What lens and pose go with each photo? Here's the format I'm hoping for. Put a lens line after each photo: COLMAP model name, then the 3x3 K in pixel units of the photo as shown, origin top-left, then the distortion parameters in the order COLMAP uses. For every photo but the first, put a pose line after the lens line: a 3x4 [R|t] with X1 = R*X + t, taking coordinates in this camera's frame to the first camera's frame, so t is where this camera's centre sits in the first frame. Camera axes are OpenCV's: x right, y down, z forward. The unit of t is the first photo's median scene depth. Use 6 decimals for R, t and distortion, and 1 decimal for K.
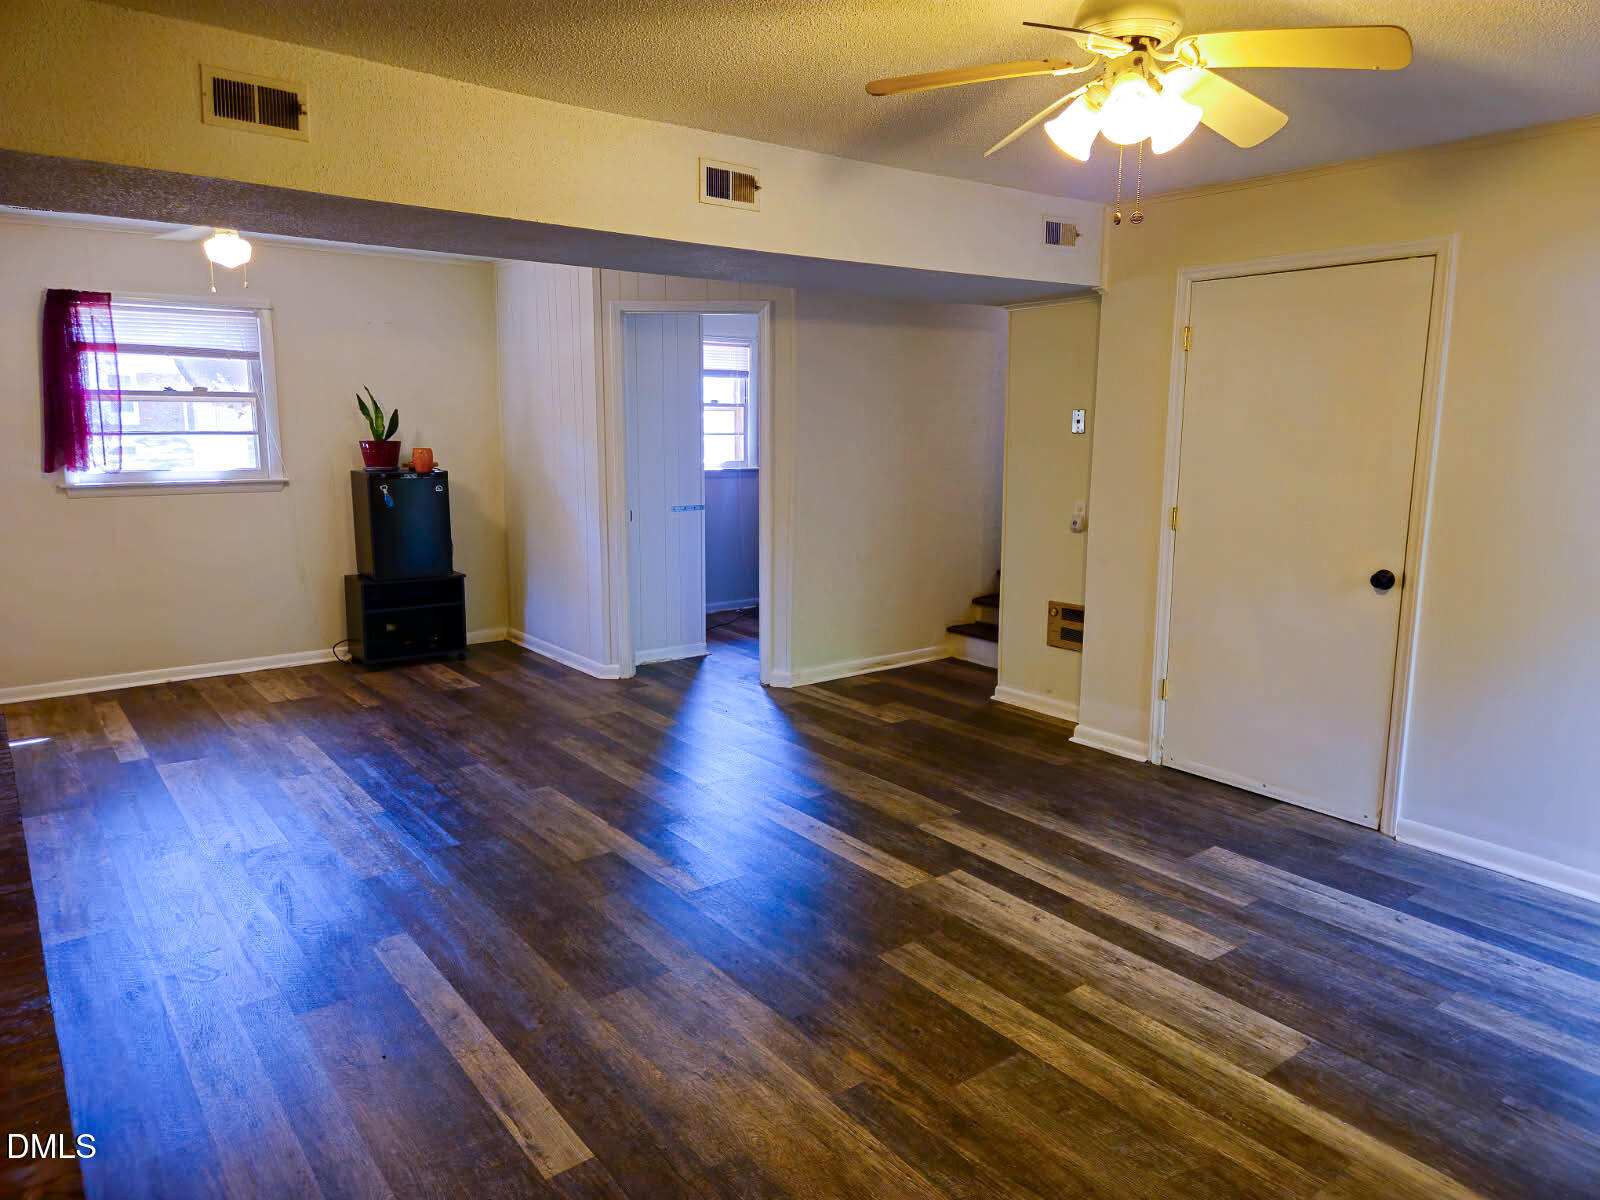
lens RADIAL K [[1060.2, 0, 821.0], [0, 1060.2, 588.7], [0, 0, 1]] dist [0.061608, -0.029007]
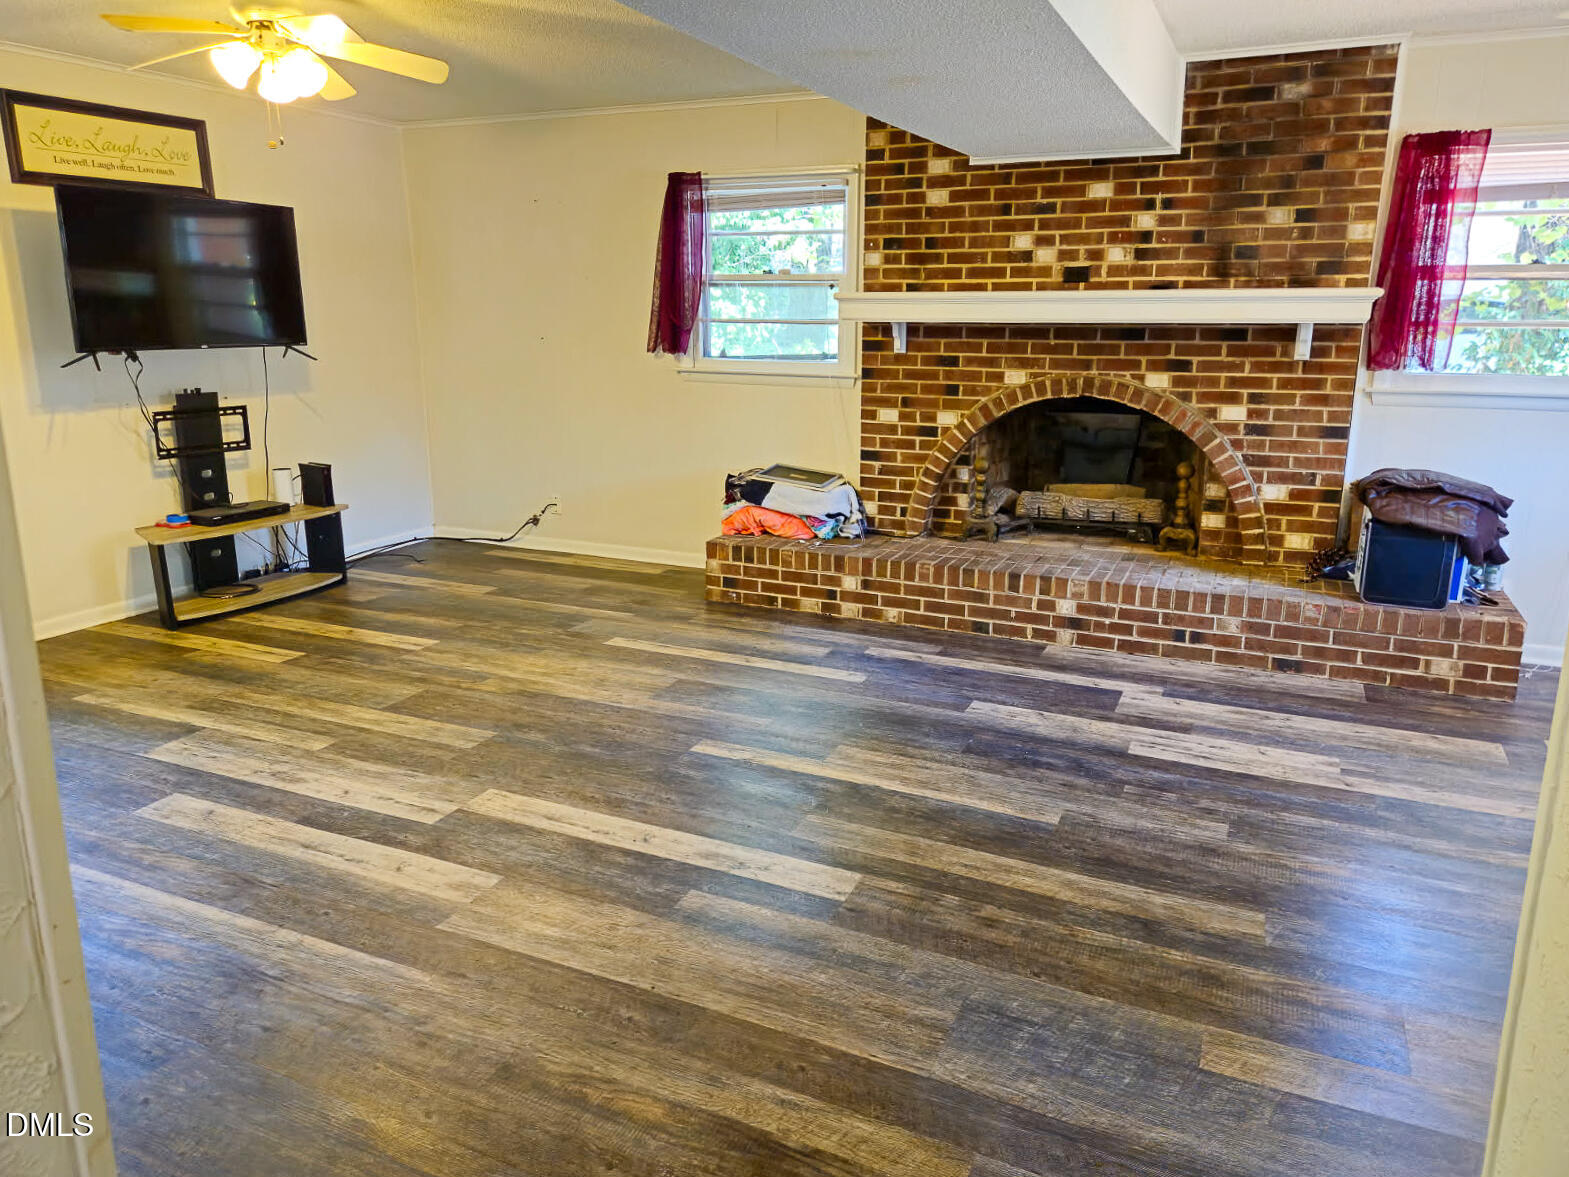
lens RADIAL K [[1075.5, 0, 796.7], [0, 1075.5, 580.3], [0, 0, 1]] dist [0.066037, -0.036972]
pose [[-0.888871, 0.104887, -0.445991, 0.237235], [-0.084303, 0.919378, 0.384235, -0.267377], [0.450335, 0.379133, -0.808366, 1.762271]]
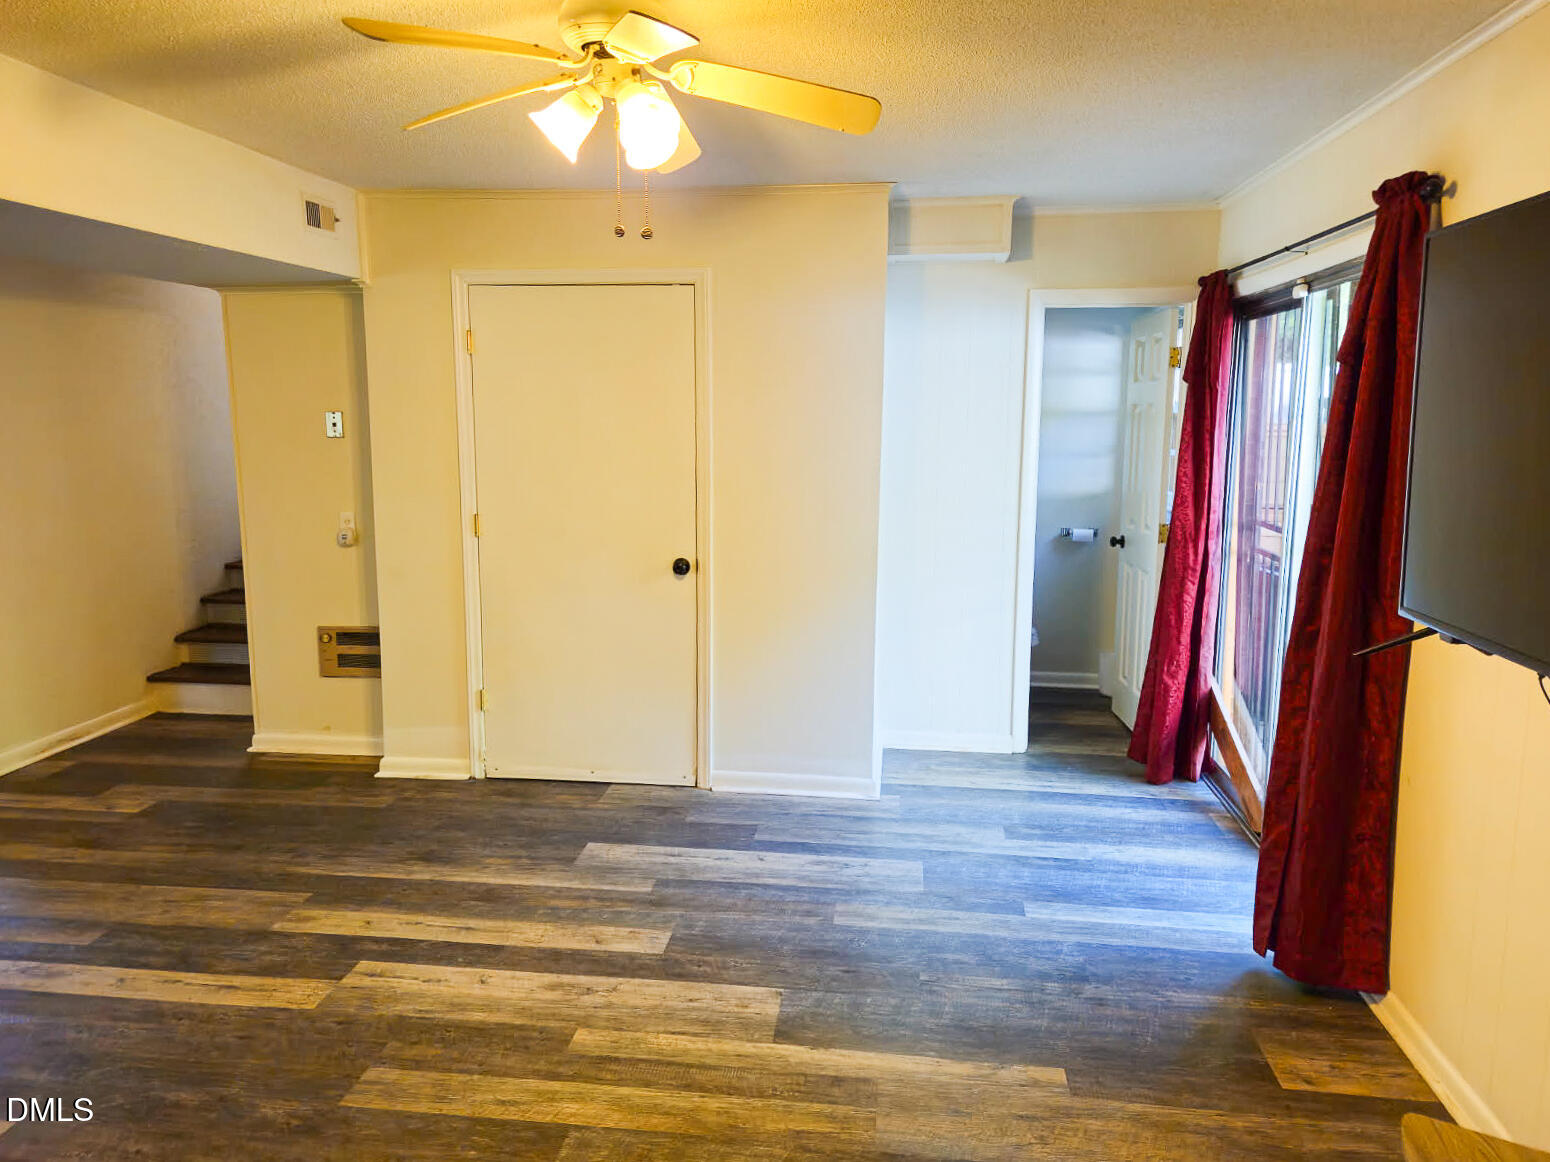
lens RADIAL K [[1062.4, 0, 766.2], [0, 1062.4, 565.0], [0, 0, 1]] dist [0.066037, -0.036972]
pose [[0.713399, -0.106468, 0.692623, -0.202078], [0.116071, 0.992691, 0.033041, -0.039342], [-0.691078, 0.056822, 0.720543, 0.145301]]
